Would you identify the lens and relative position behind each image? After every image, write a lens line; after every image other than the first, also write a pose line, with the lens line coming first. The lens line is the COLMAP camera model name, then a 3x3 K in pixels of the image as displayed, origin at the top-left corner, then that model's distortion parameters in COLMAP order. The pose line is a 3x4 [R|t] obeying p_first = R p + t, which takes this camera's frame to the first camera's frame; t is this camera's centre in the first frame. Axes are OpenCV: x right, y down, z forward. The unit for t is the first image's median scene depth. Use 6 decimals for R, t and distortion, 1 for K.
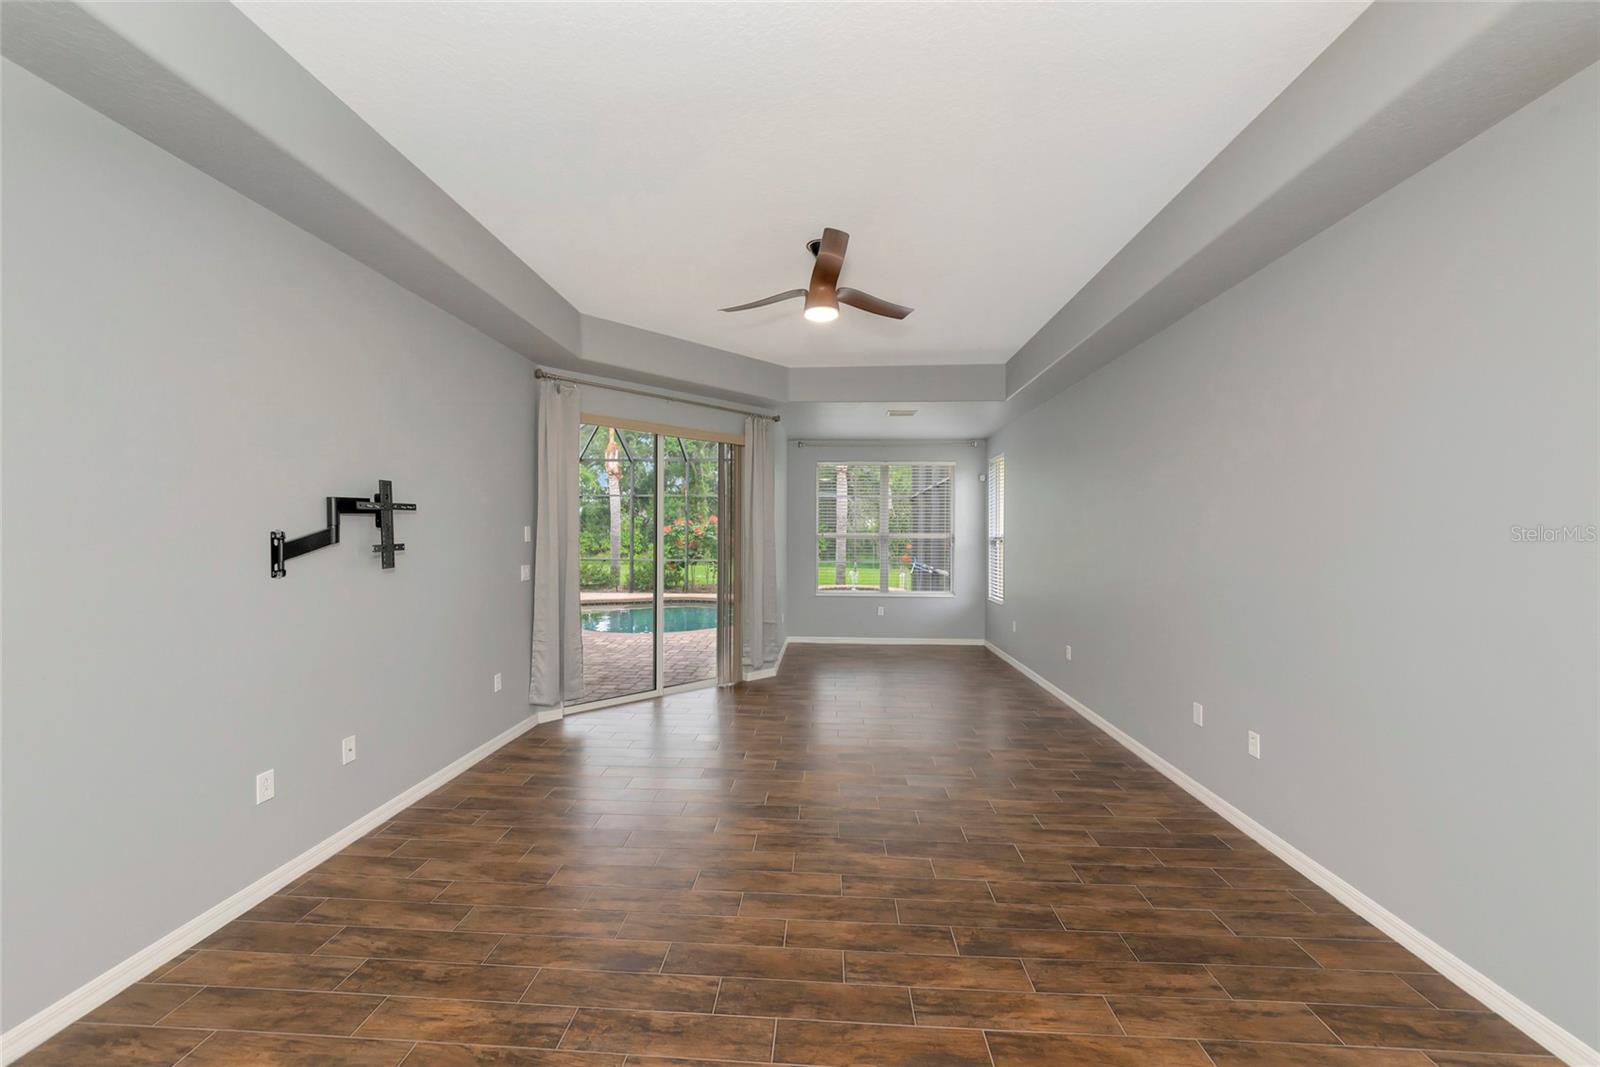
lens RADIAL K [[586.8, 0, 794.0], [0, 586.8, 536.3], [0, 0, 1]] dist [-0.001786, -0.001037]
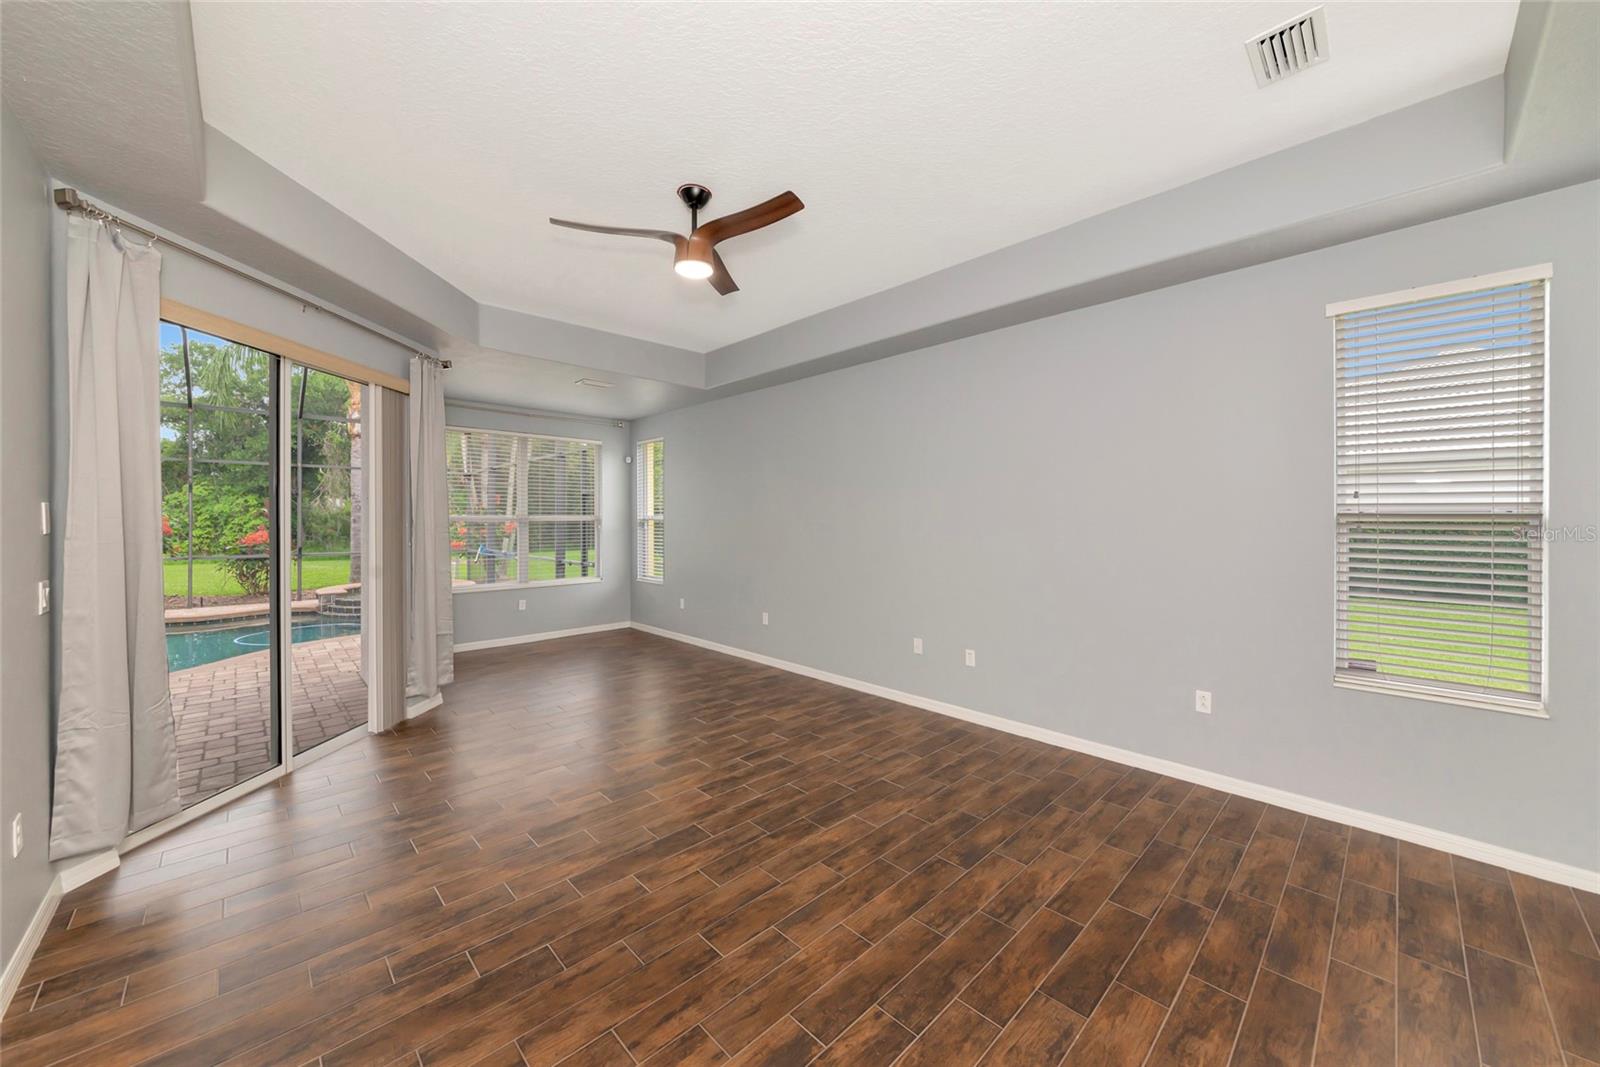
lens RADIAL K [[586.8, 0, 788.7], [0, 586.8, 519.9], [0, 0, 1]] dist [-0.001786, -0.001037]
pose [[0.686289, -0.009397, 0.727268, -0.586242], [0.007697, 0.999954, 0.005657, -0.000514], [-0.727288, 0.001716, 0.686330, 0.322880]]
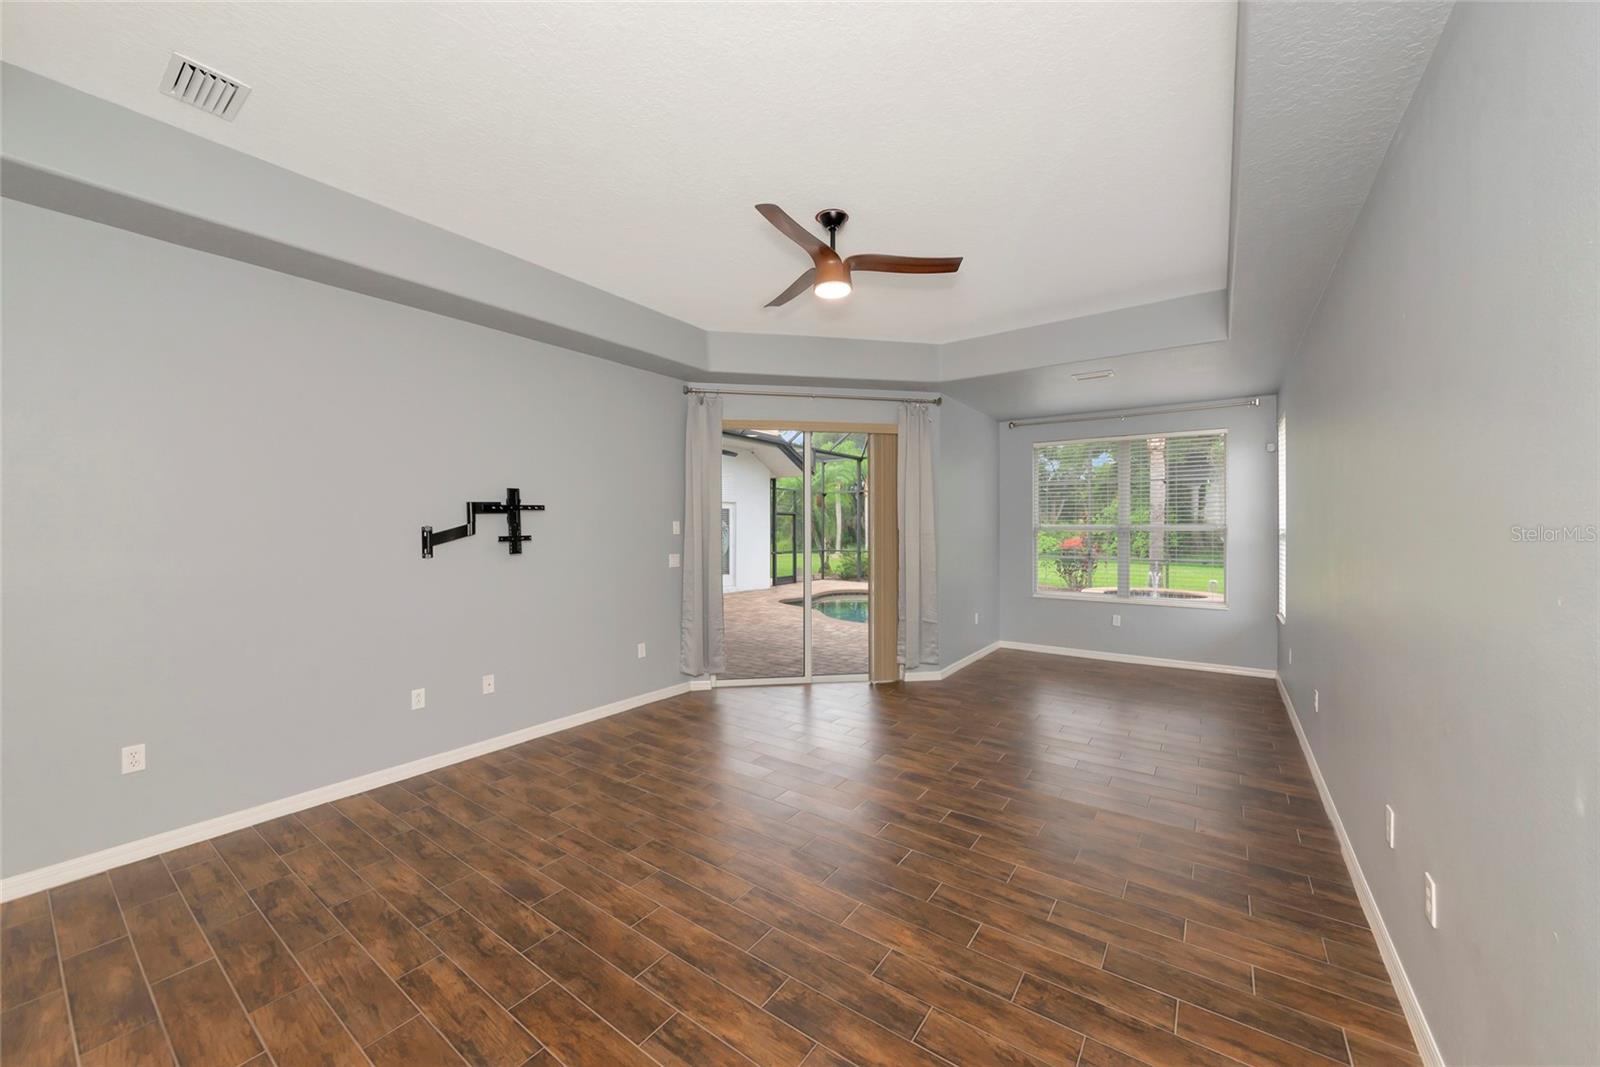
lens RADIAL K [[586.8, 0, 795.7], [0, 586.8, 529.8], [0, 0, 1]] dist [-0.001786, -0.001037]
pose [[0.845932, -0.002775, -0.533284, 0.569531], [0.003070, 0.999995, -0.000334, 0.002157], [0.533283, -0.001355, 0.845936, 0.207153]]
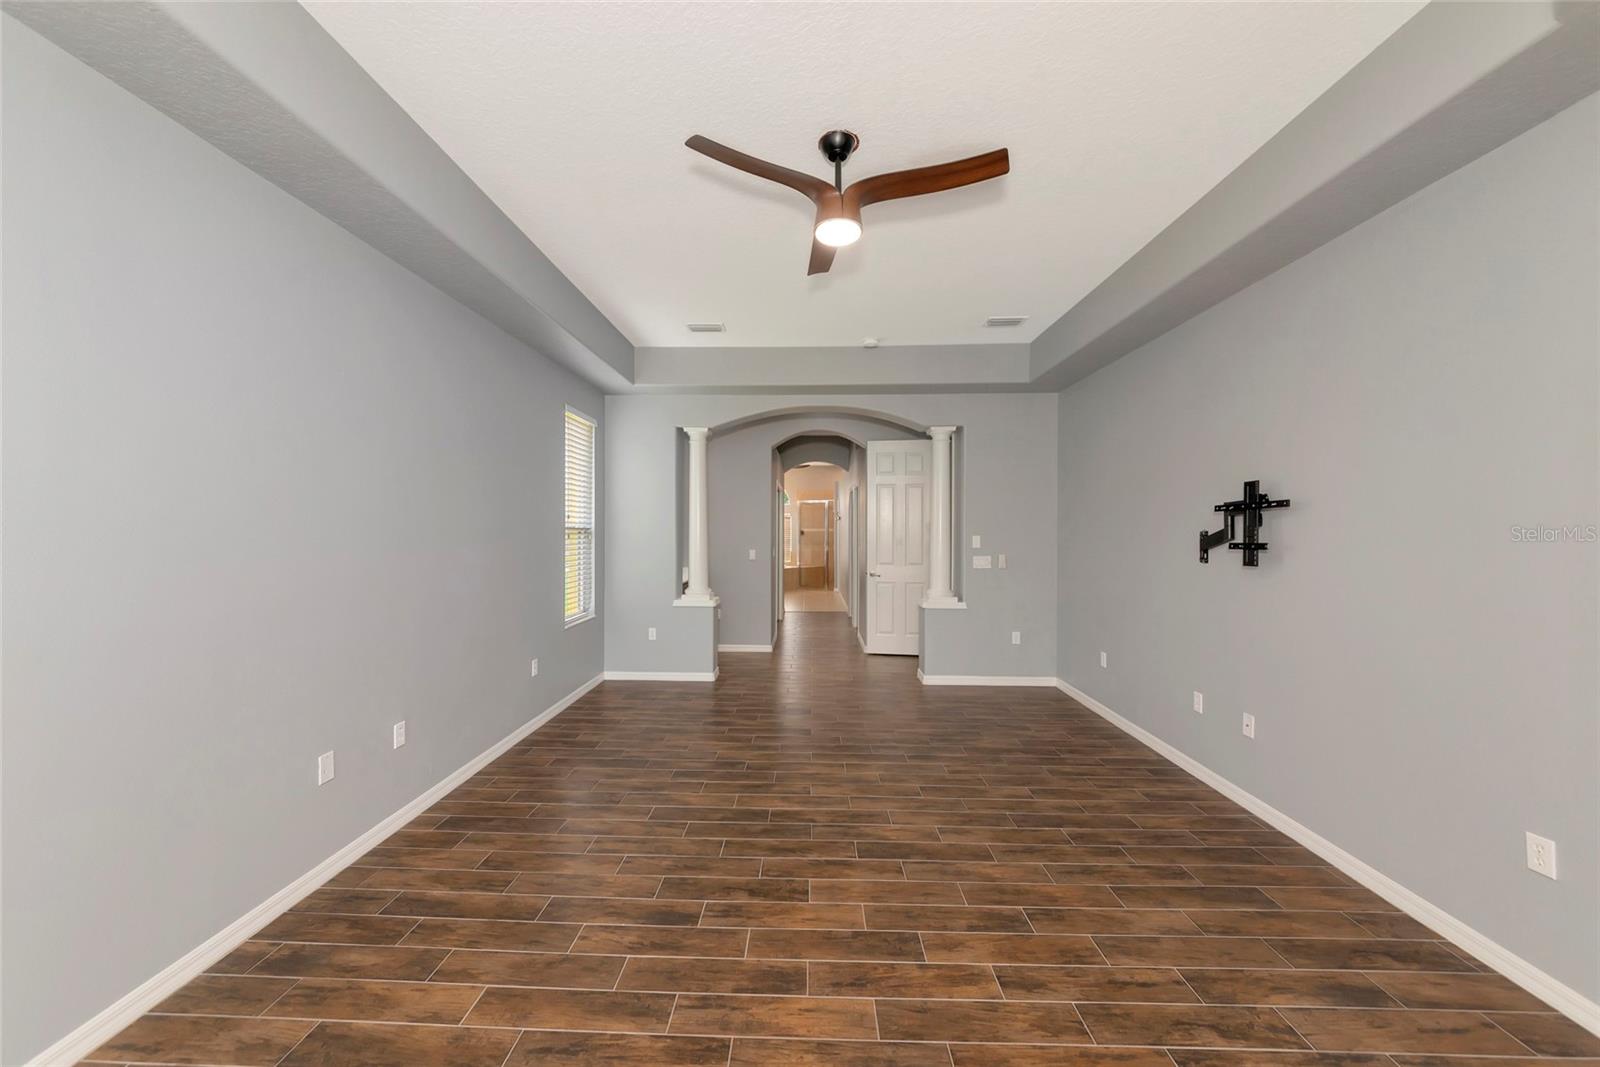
lens RADIAL K [[586.8, 0, 789.2], [0, 586.8, 528.4], [0, 0, 1]] dist [-0.001786, -0.001037]
pose [[-0.999696, -0.009118, -0.022912, 0.143214], [-0.009183, 0.999954, 0.002768, -0.007420], [0.022886, 0.002978, -0.999734, 2.017696]]
